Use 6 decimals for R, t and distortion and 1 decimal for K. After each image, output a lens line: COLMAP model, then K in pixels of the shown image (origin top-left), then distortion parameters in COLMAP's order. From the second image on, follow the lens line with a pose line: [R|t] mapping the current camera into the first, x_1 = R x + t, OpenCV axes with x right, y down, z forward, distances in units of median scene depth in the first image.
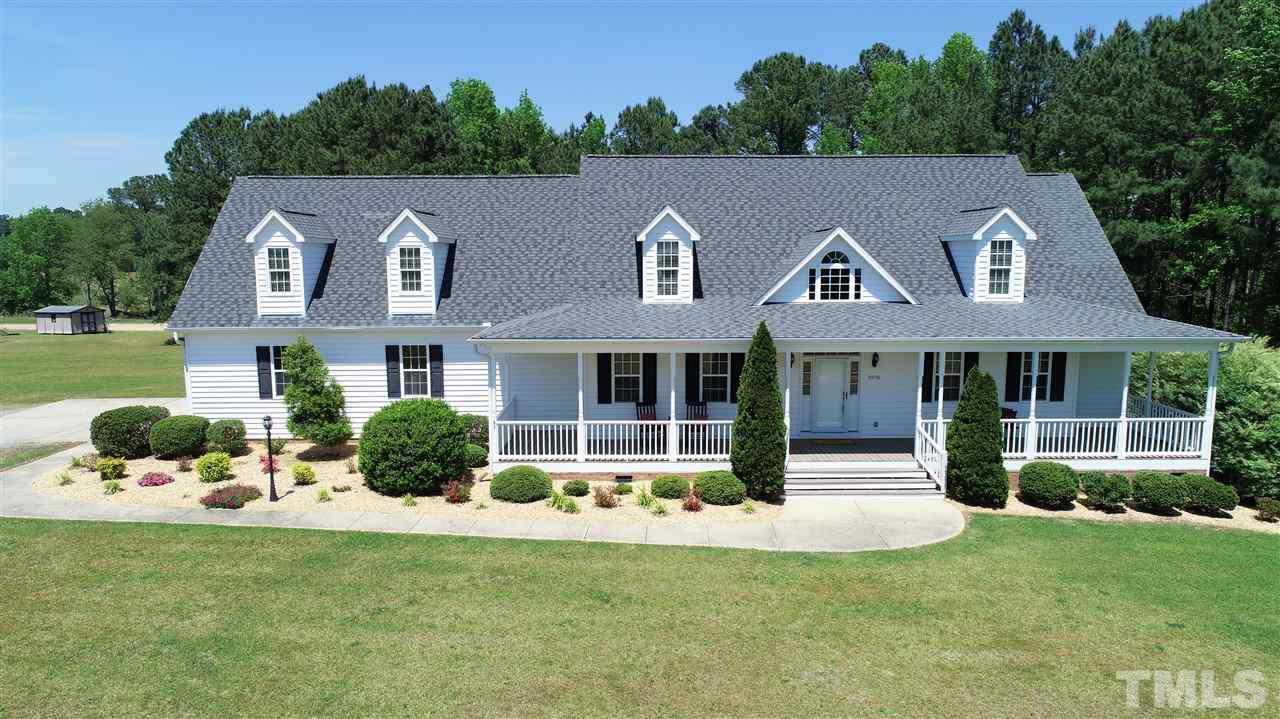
lens RADIAL K [[866.5, 0, 640.0], [0, 866.5, 359.5], [0, 0, 1]] dist [-0.003448, -0.003454]
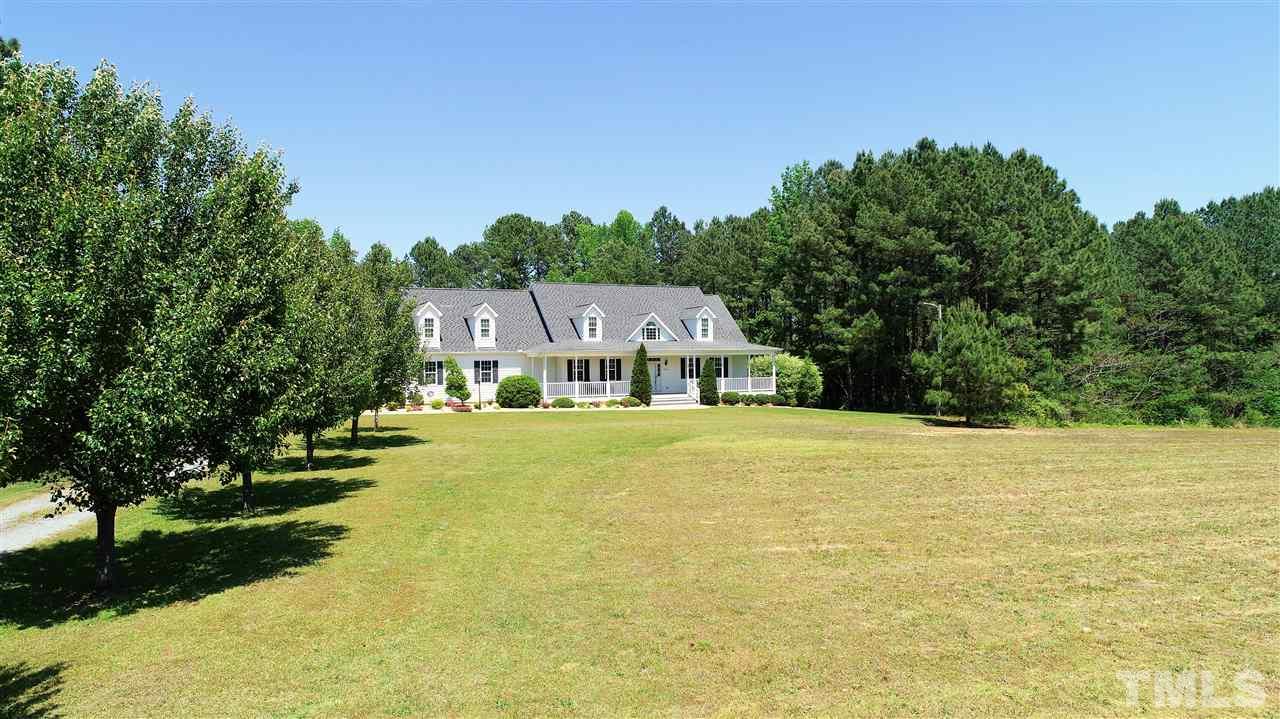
lens RADIAL K [[866.5, 0, 640.0], [0, 866.5, 359.5], [0, 0, 1]] dist [-0.003448, -0.003454]
pose [[0.901002, -0.007715, 0.433746, -0.908097], [0.064930, 0.990978, -0.117249, 0.283854], [-0.428928, 0.133804, 0.893374, -1.273390]]
